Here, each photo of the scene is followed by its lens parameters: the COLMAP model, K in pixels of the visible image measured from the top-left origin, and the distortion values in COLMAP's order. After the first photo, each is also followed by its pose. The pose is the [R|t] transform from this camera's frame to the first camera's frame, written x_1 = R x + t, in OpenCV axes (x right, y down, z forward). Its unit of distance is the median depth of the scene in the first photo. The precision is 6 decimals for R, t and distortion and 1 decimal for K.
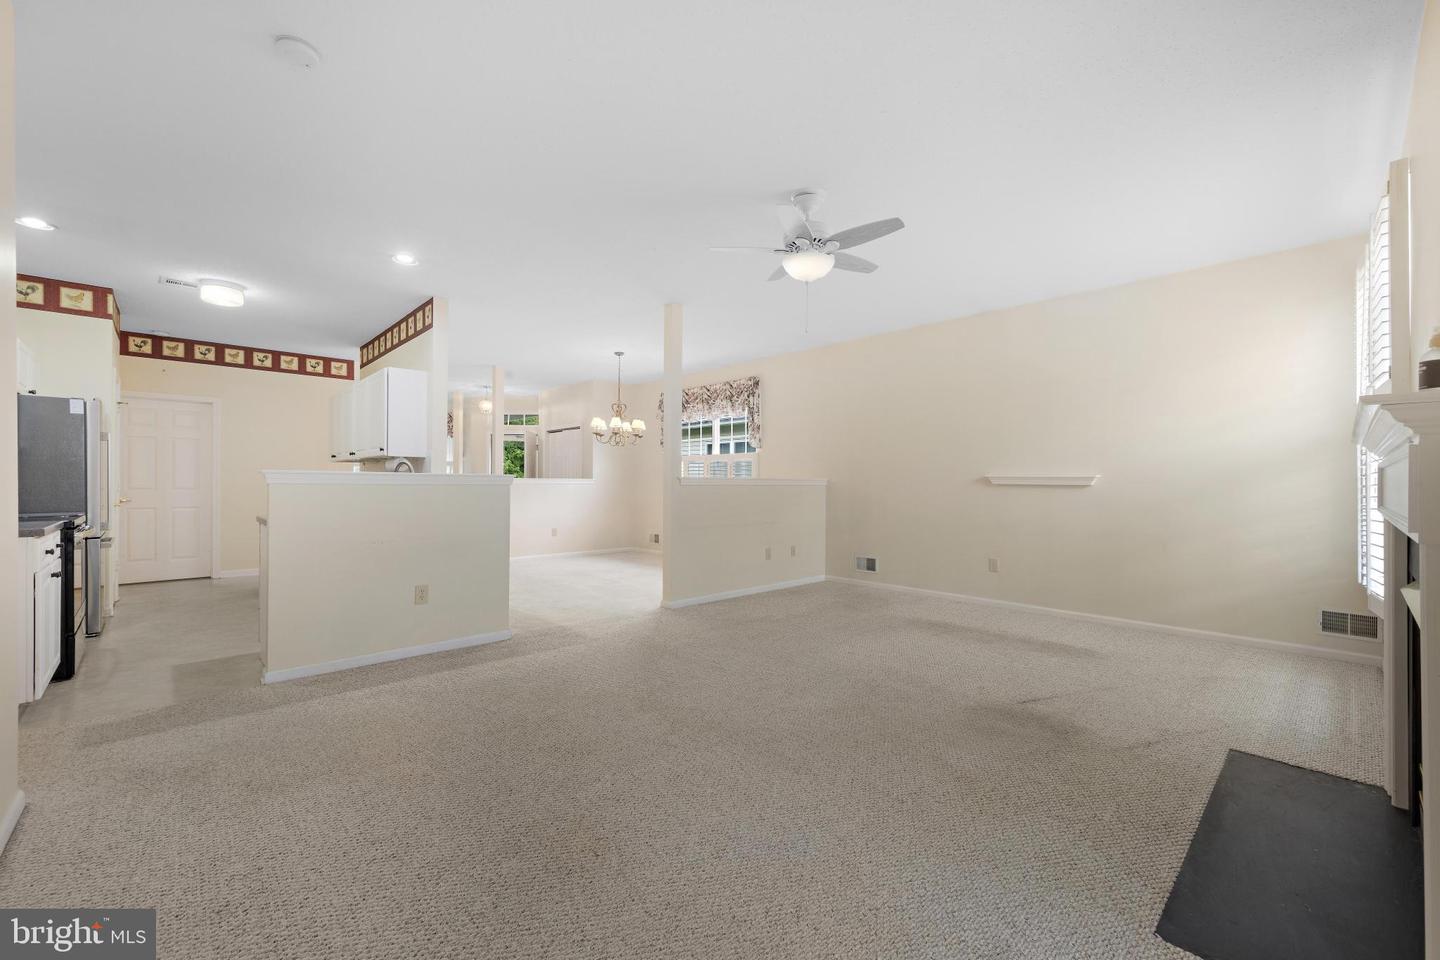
lens RADIAL K [[589.6, 0, 724.5], [0, 589.6, 476.3], [0, 0, 1]] dist [0.007652, 0.000172]
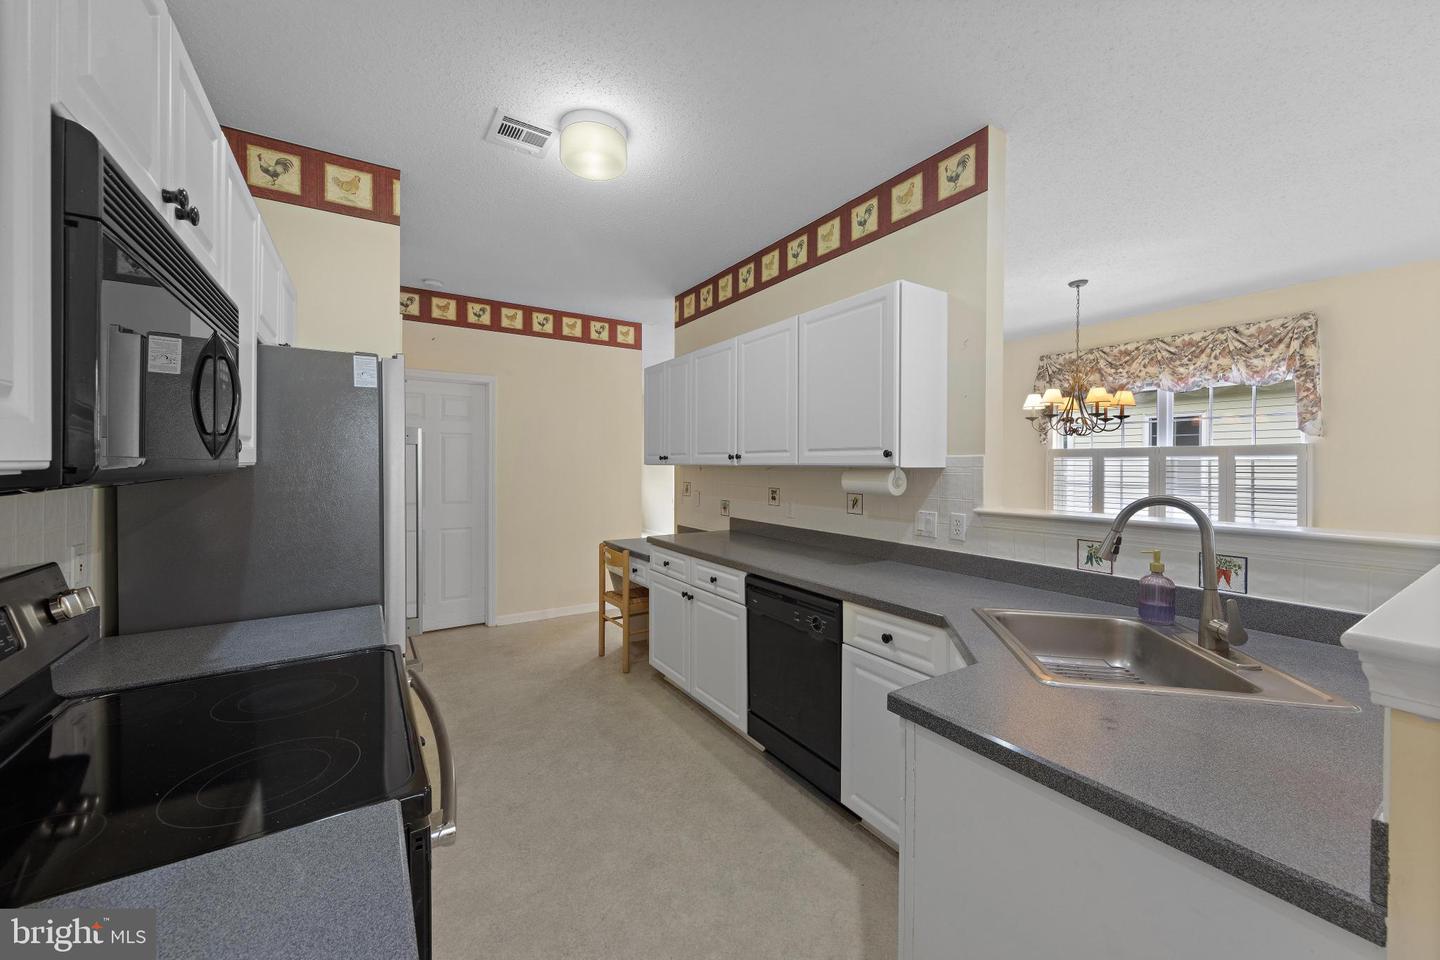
lens RADIAL K [[560.8, 0, 723.5], [0, 560.8, 464.7], [0, 0, 1]] dist [0.000191, 0.000080]
pose [[0.981178, -0.002988, -0.193084, -0.607467], [0.004627, 0.999957, 0.008040, -0.039876], [0.193051, -0.008782, 0.981149, 0.520031]]
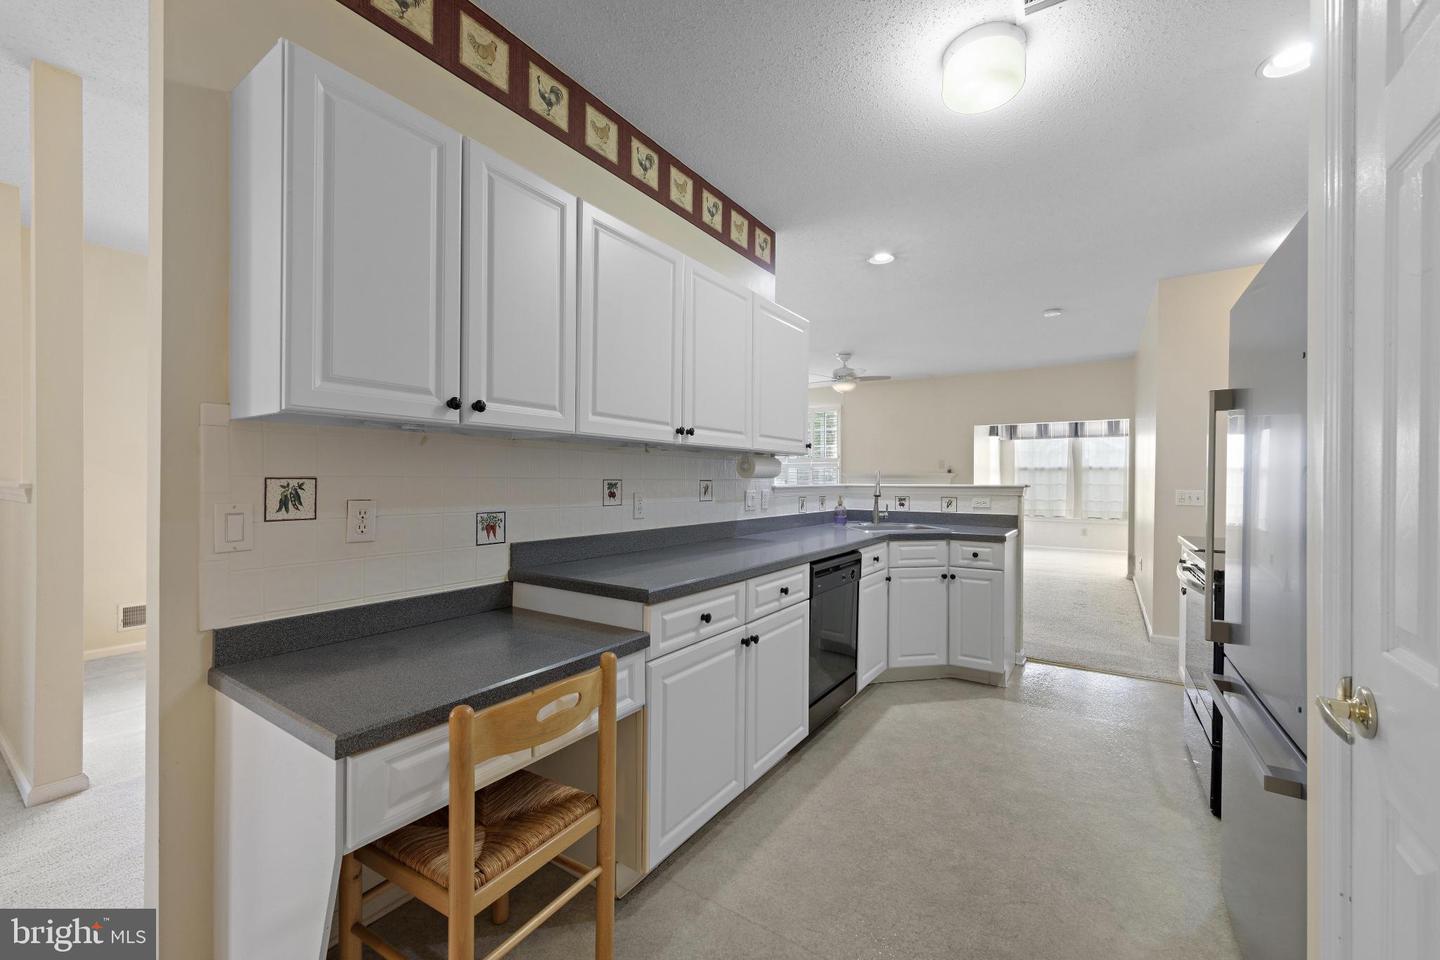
lens RADIAL K [[572.3, 0, 726.8], [0, 572.3, 483.6], [0, 0, 1]] dist [0.006216, 0.000069]
pose [[-0.229688, -0.014316, 0.973159, -1.133326], [-0.015722, 0.999816, 0.010997, -0.010244], [-0.973137, -0.012774, -0.229871, 1.191460]]
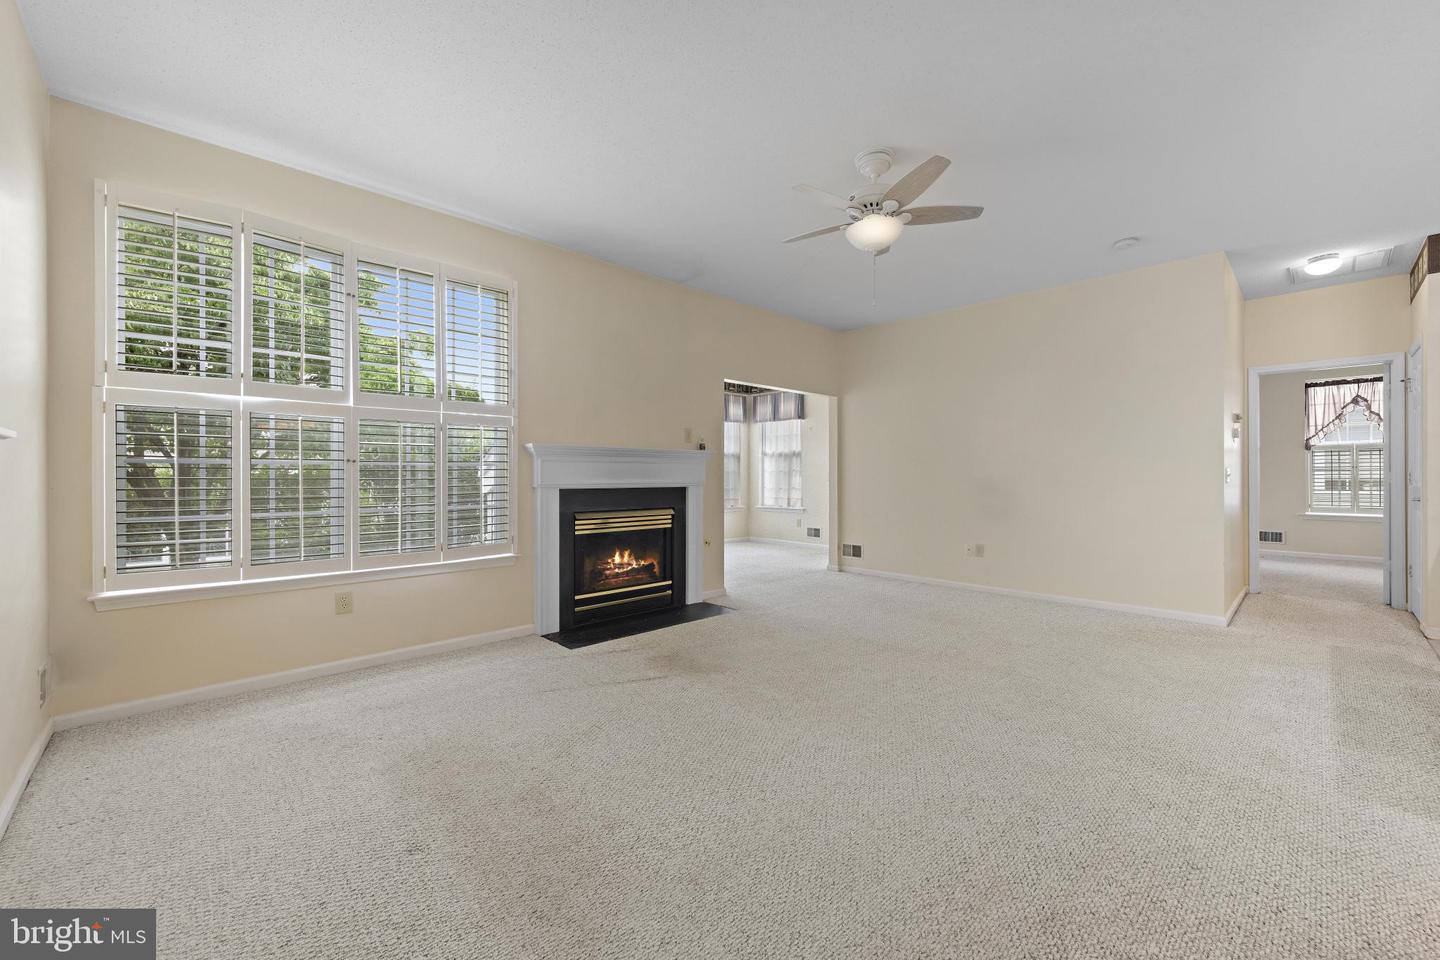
lens RADIAL K [[589.6, 0, 724.5], [0, 589.6, 476.3], [0, 0, 1]] dist [0.007652, 0.000172]
pose [[-0.999562, -0.005962, -0.028976, 0.254161], [-0.005688, 0.999938, -0.009550, 0.020660], [0.029031, -0.009381, -0.999534, 1.209924]]
